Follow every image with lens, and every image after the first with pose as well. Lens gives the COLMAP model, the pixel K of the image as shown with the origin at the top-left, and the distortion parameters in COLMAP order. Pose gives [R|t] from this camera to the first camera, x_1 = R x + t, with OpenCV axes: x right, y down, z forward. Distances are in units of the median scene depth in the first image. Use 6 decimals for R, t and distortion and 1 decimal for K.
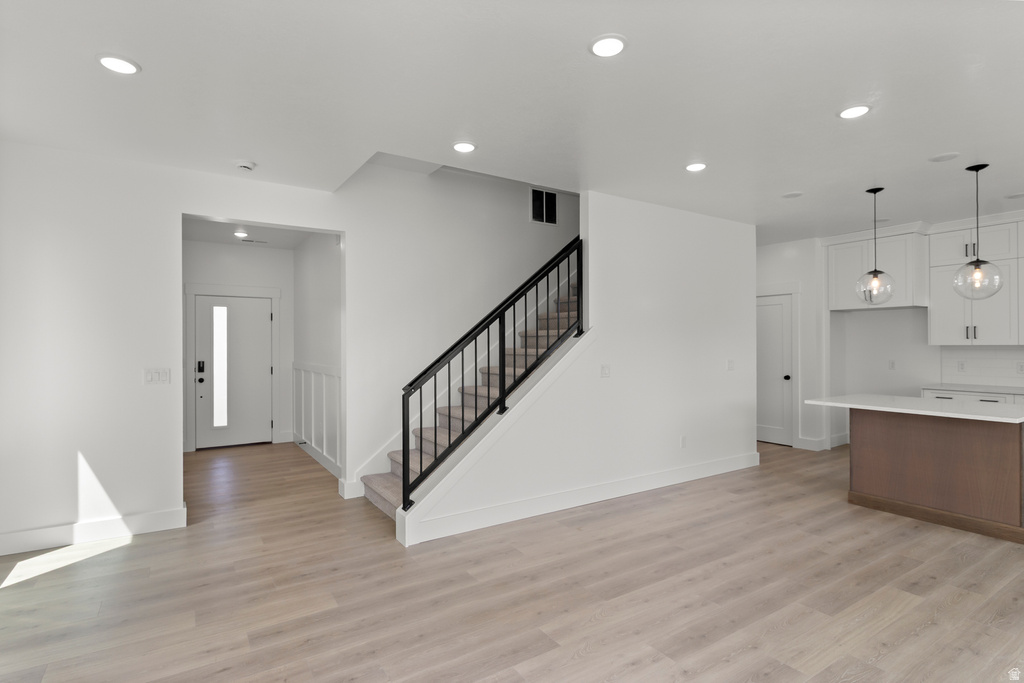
lens RADIAL K [[513.3, 0, 521.9], [0, 513.3, 341.6], [0, 0, 1]] dist [0.001448, 0.000350]
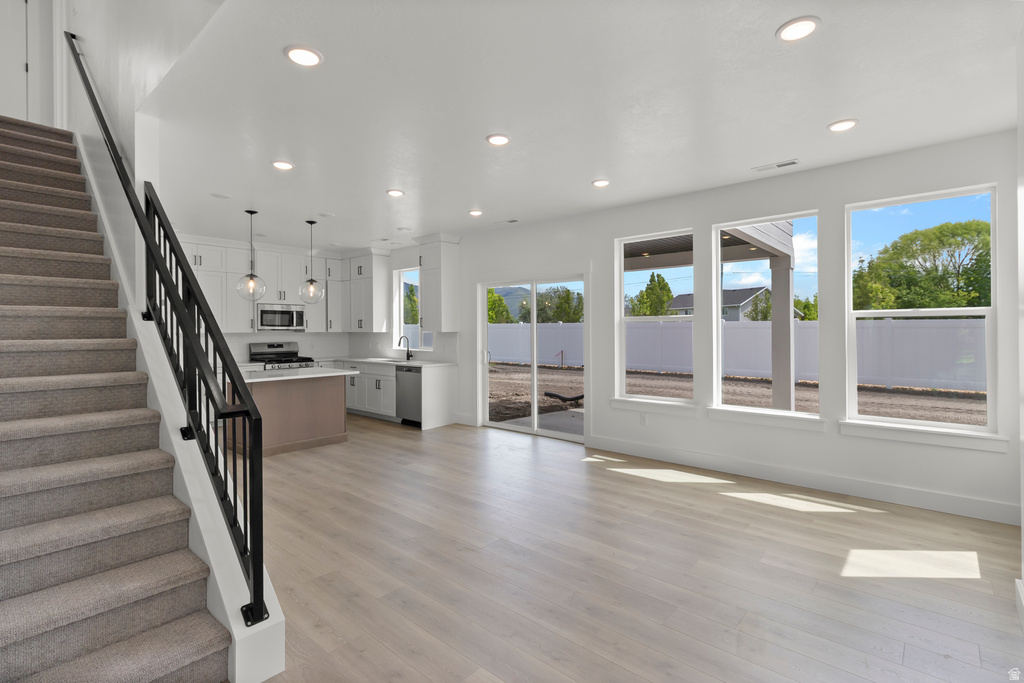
lens RADIAL K [[480.4, 0, 507.3], [0, 480.4, 335.6], [0, 0, 1]] dist [0.010567, 0.001022]
pose [[-0.252736, -0.005124, 0.967522, -0.872927], [0.001232, 0.999983, 0.005618, 0.011858], [-0.967535, 0.002612, -0.252725, 0.937901]]
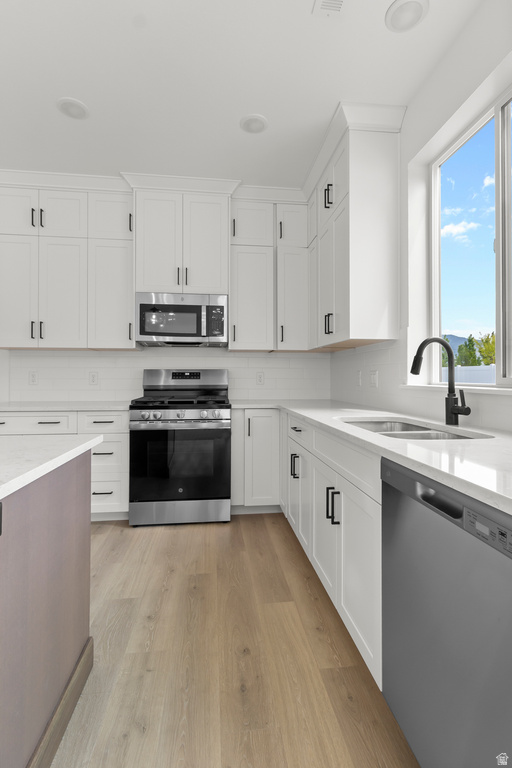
lens RADIAL K [[360.3, 0, 252.0], [0, 360.3, 368.9], [0, 0, 1]] dist [0.010567, 0.001022]
pose [[0.440724, 0.026948, 0.897238, 0.933449], [-0.007800, 0.999627, -0.026192, 0.082871], [-0.897609, 0.004545, 0.440770, 0.848187]]
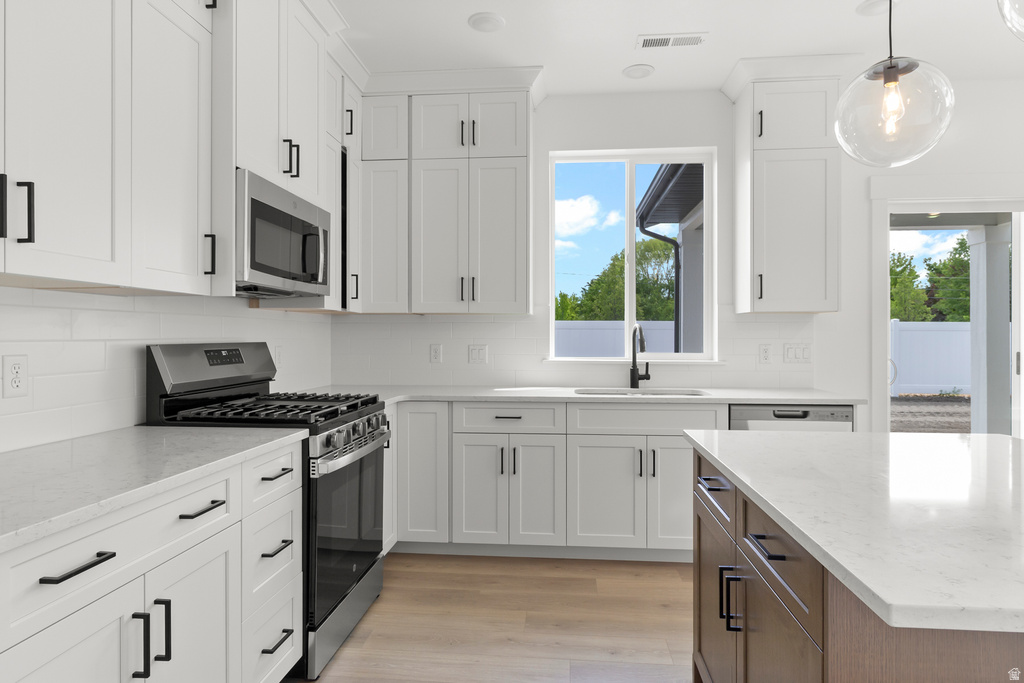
lens RADIAL K [[594.0, 0, 510.9], [0, 594.0, 334.7], [0, 0, 1]] dist [0.004257, -0.006256]
pose [[-0.780370, 0.007594, 0.625272, 0.992712], [0.000455, 0.999933, -0.011577, 0.057818], [-0.625318, -0.008750, -0.780321, 1.811209]]
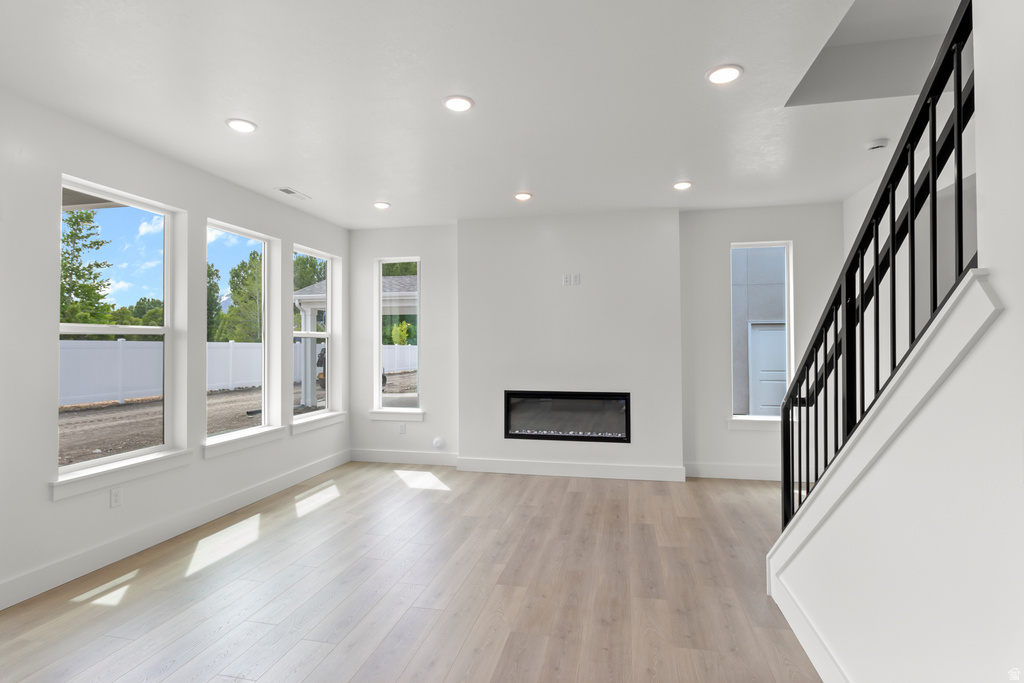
lens RADIAL K [[513.3, 0, 516.8], [0, 513.3, 342.7], [0, 0, 1]] dist [0.001448, 0.000350]
pose [[-0.715087, 0.006017, -0.699010, 0.647455], [0.011850, 0.999924, -0.003516, 0.005636], [0.698935, -0.010797, -0.715104, 1.373888]]
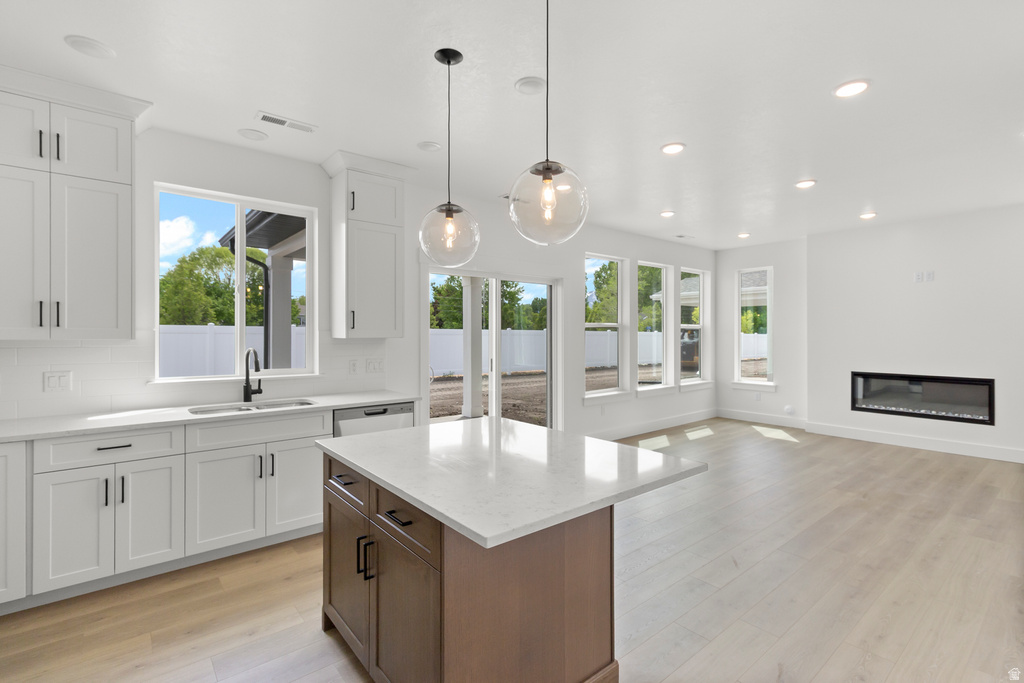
lens RADIAL K [[480.4, 0, 514.5], [0, 480.4, 334.2], [0, 0, 1]] dist [0.010567, 0.001022]
pose [[-0.994271, 0.006348, -0.106699, 1.037810], [0.006812, 0.999969, -0.003990, 0.005855], [0.106671, -0.004694, -0.994283, 1.908846]]
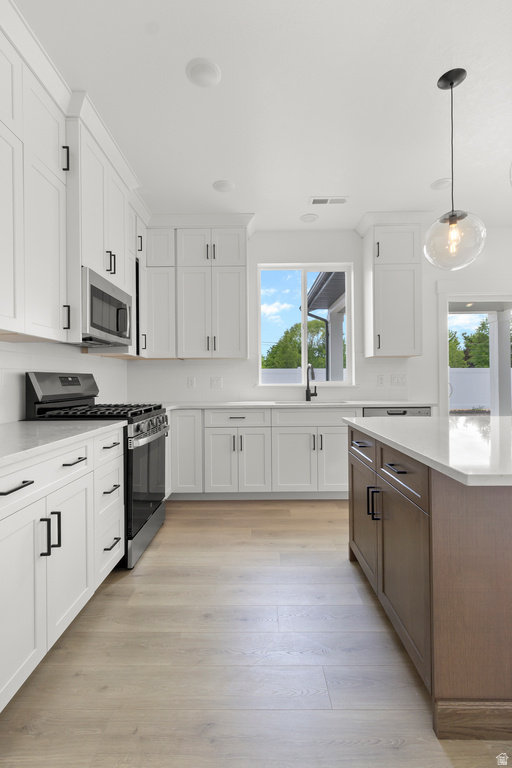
lens RADIAL K [[360.3, 0, 253.2], [0, 360.3, 377.1], [0, 0, 1]] dist [0.010567, 0.001022]
pose [[-0.828807, 0.018498, 0.559228, 1.001257], [0.010412, 0.999790, -0.017640, 0.085917], [-0.559437, -0.008798, -0.828826, 1.865139]]
